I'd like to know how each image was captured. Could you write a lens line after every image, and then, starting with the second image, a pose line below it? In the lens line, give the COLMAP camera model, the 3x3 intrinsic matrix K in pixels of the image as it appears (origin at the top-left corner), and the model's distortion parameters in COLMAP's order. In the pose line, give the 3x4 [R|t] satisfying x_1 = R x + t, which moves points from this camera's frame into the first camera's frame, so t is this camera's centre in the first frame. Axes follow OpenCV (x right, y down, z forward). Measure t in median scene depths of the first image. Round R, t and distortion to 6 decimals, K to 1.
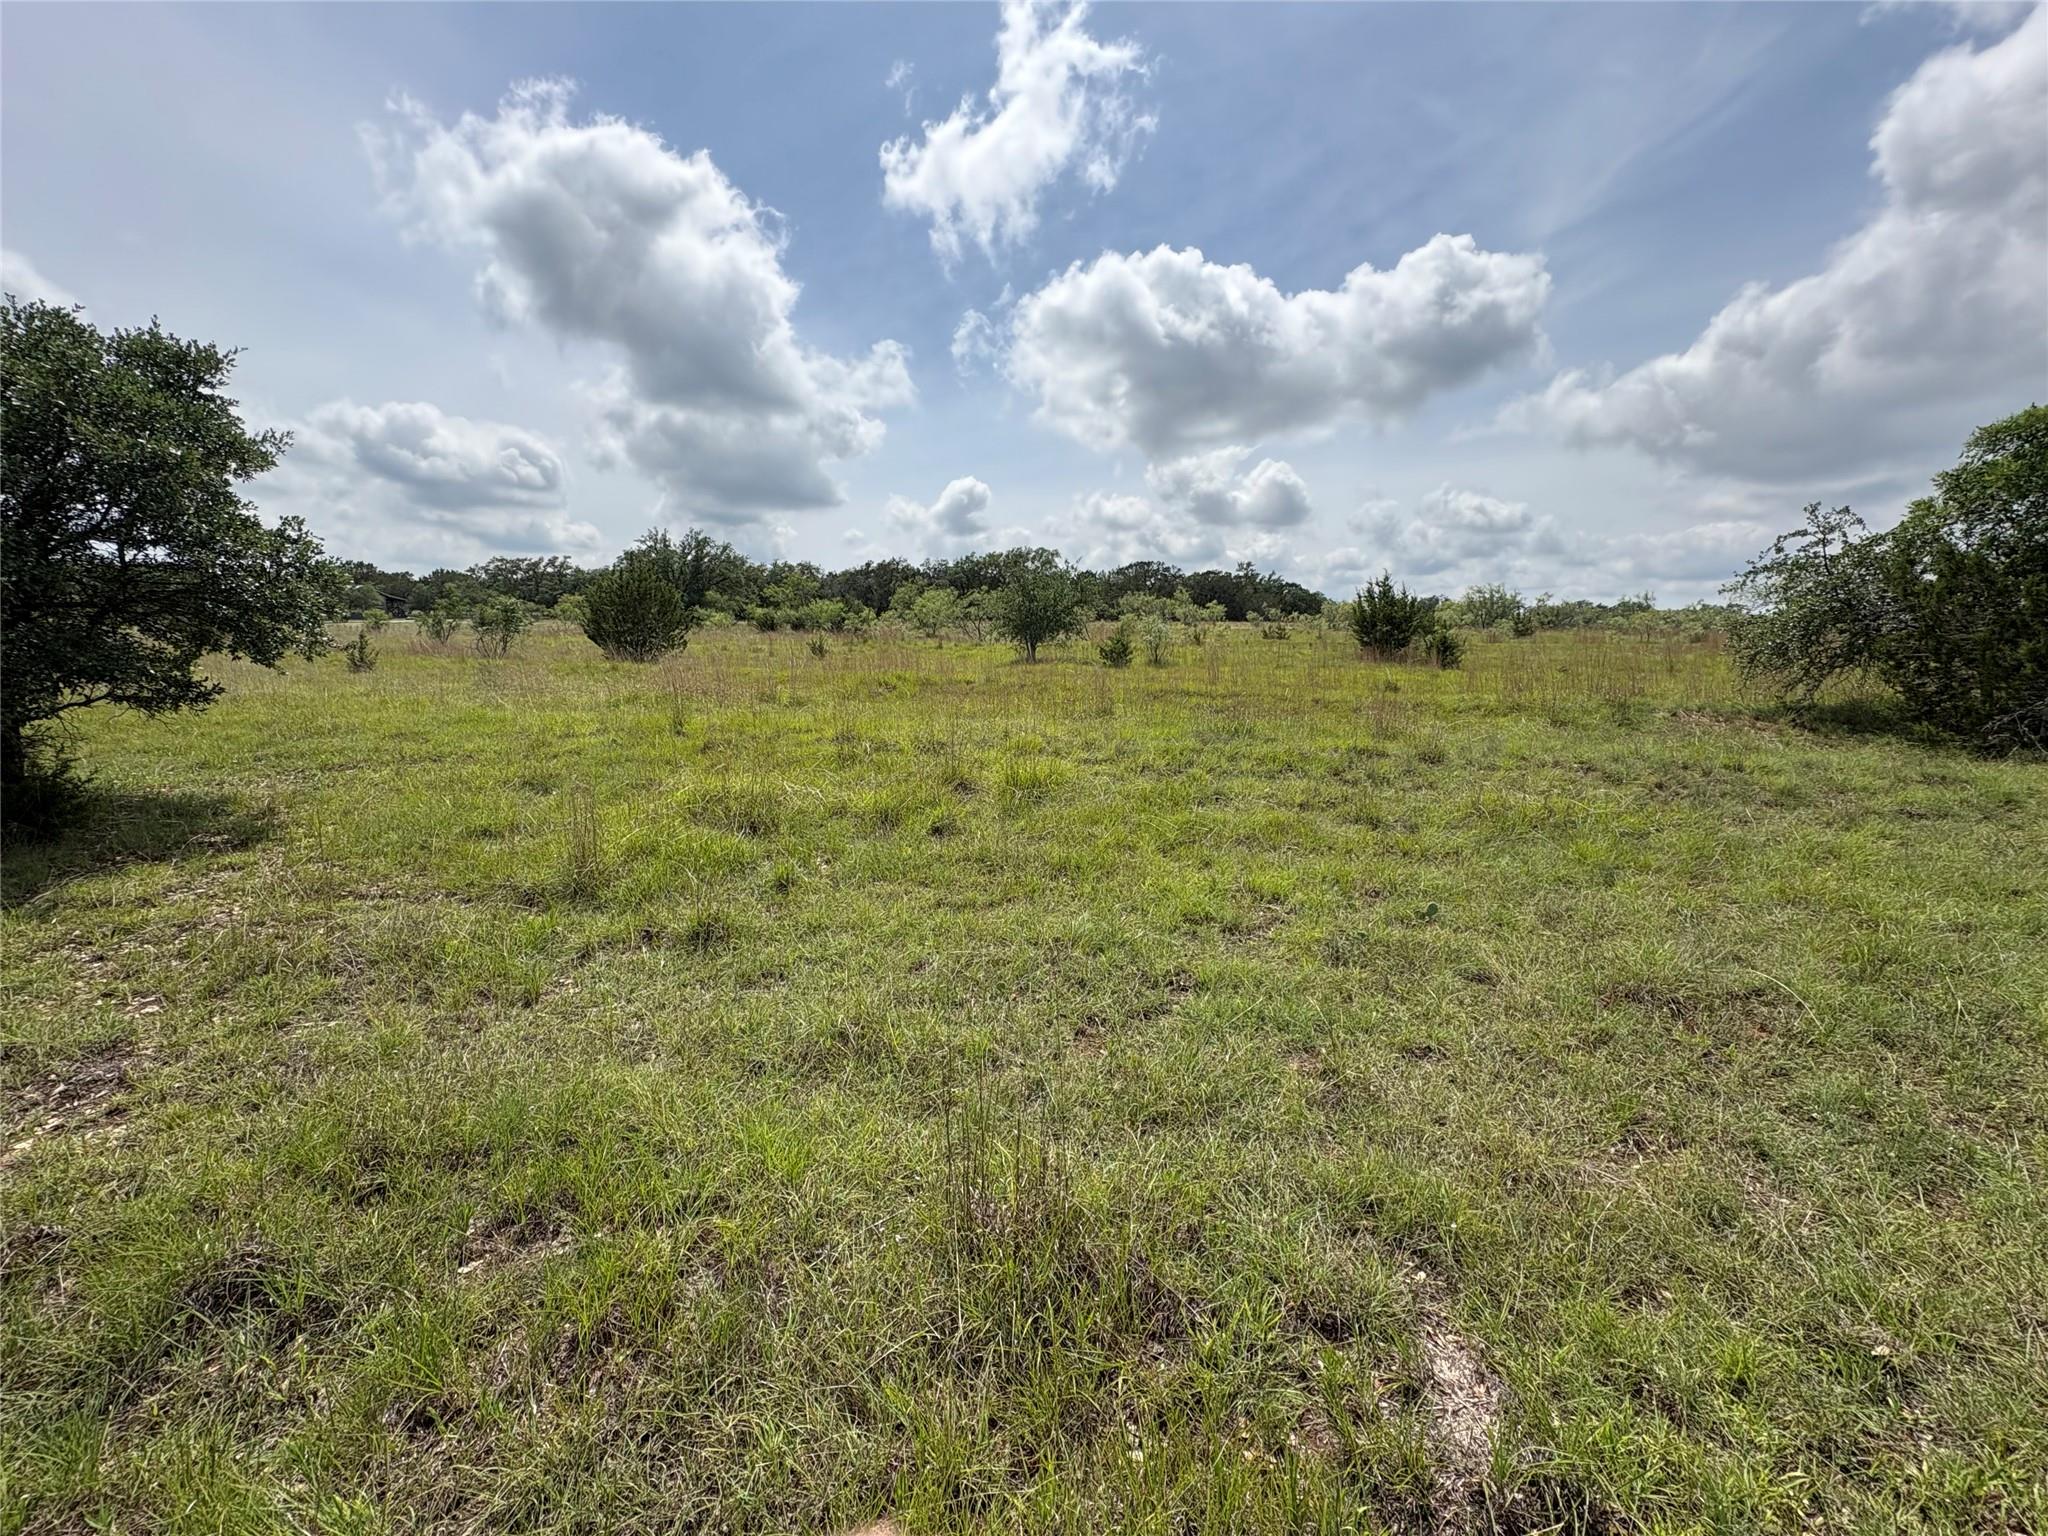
lens RADIAL K [[810.3, 0, 1022.2], [0, 810.3, 786.9], [0, 0, 1]] dist [-0.002331, -0.000108]
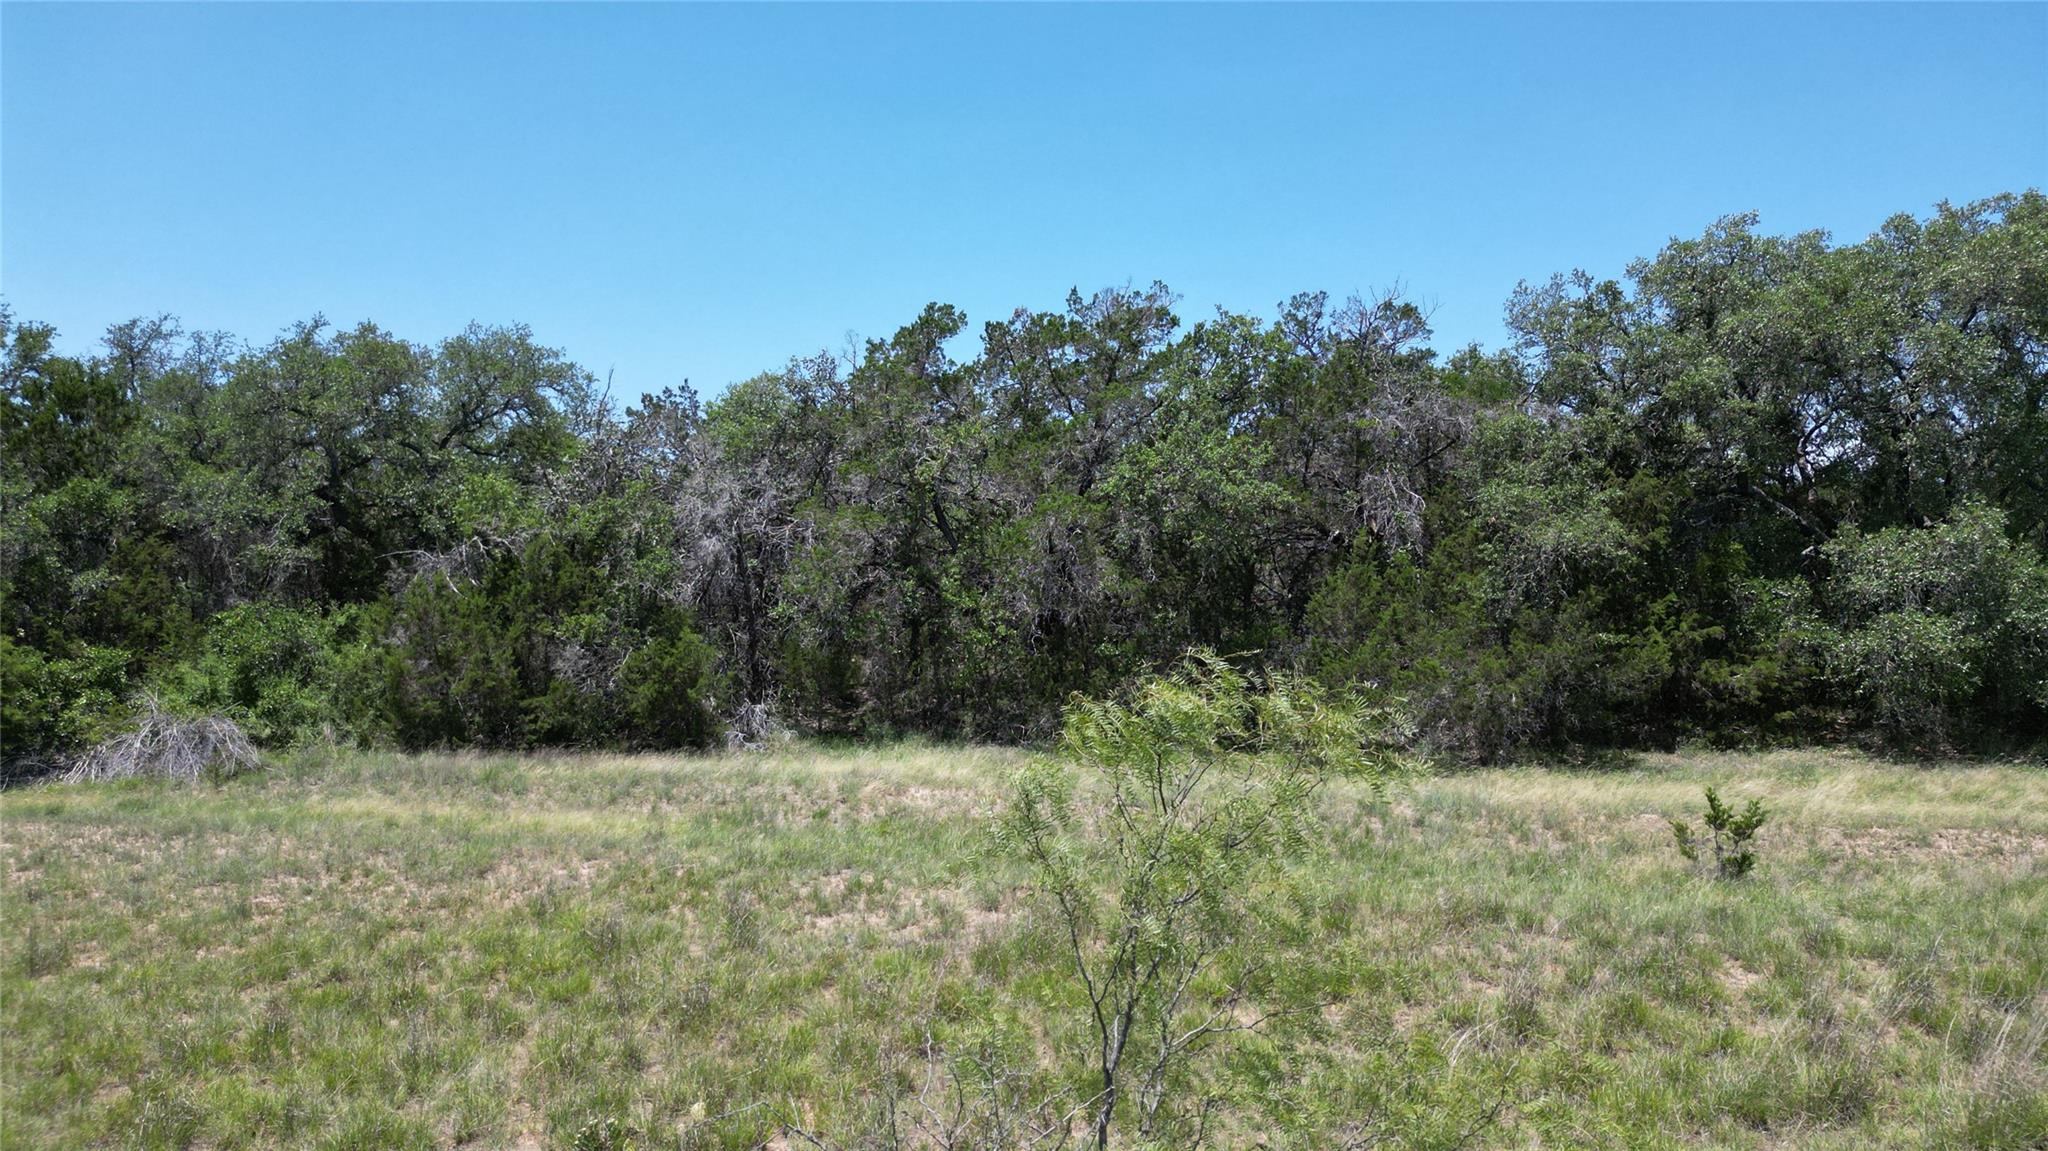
lens RADIAL K [[1411.8, 0, 1021.3], [0, 1411.8, 587.2], [0, 0, 1]] dist [0.059684, -0.049804]
pose [[0.998490, -0.013620, 0.053214, -0.170642], [0.023304, 0.982302, -0.185849, -0.164758], [-0.049741, 0.186809, 0.981136, 0.689018]]
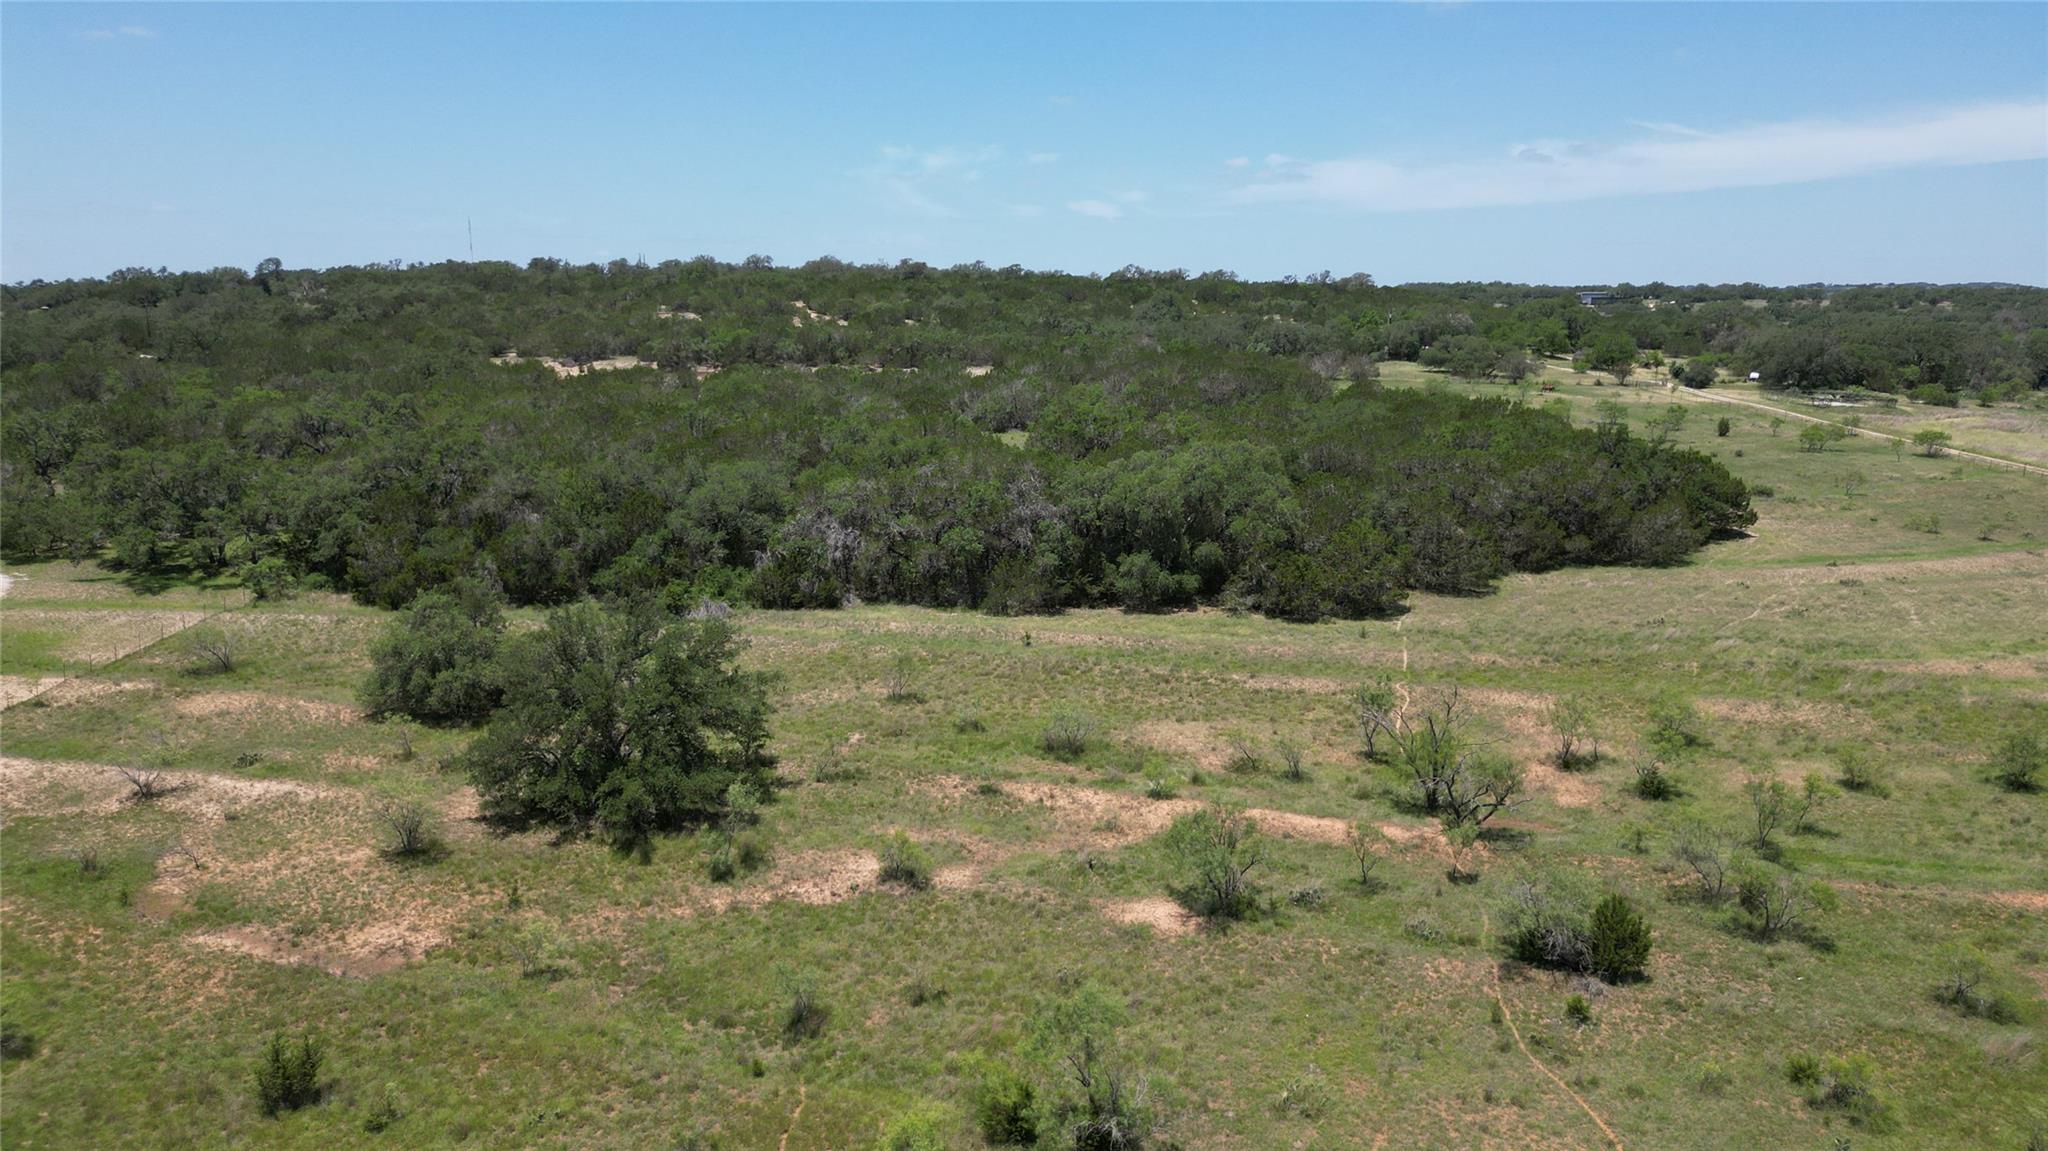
lens RADIAL K [[1411.8, 0, 1022.8], [0, 1411.8, 573.1], [0, 0, 1]] dist [0.059684, -0.049804]
pose [[0.998470, -0.026583, 0.048489, -0.141224], [0.026083, 0.999600, 0.010906, -0.204535], [-0.048760, -0.009625, 0.998764, 0.121994]]
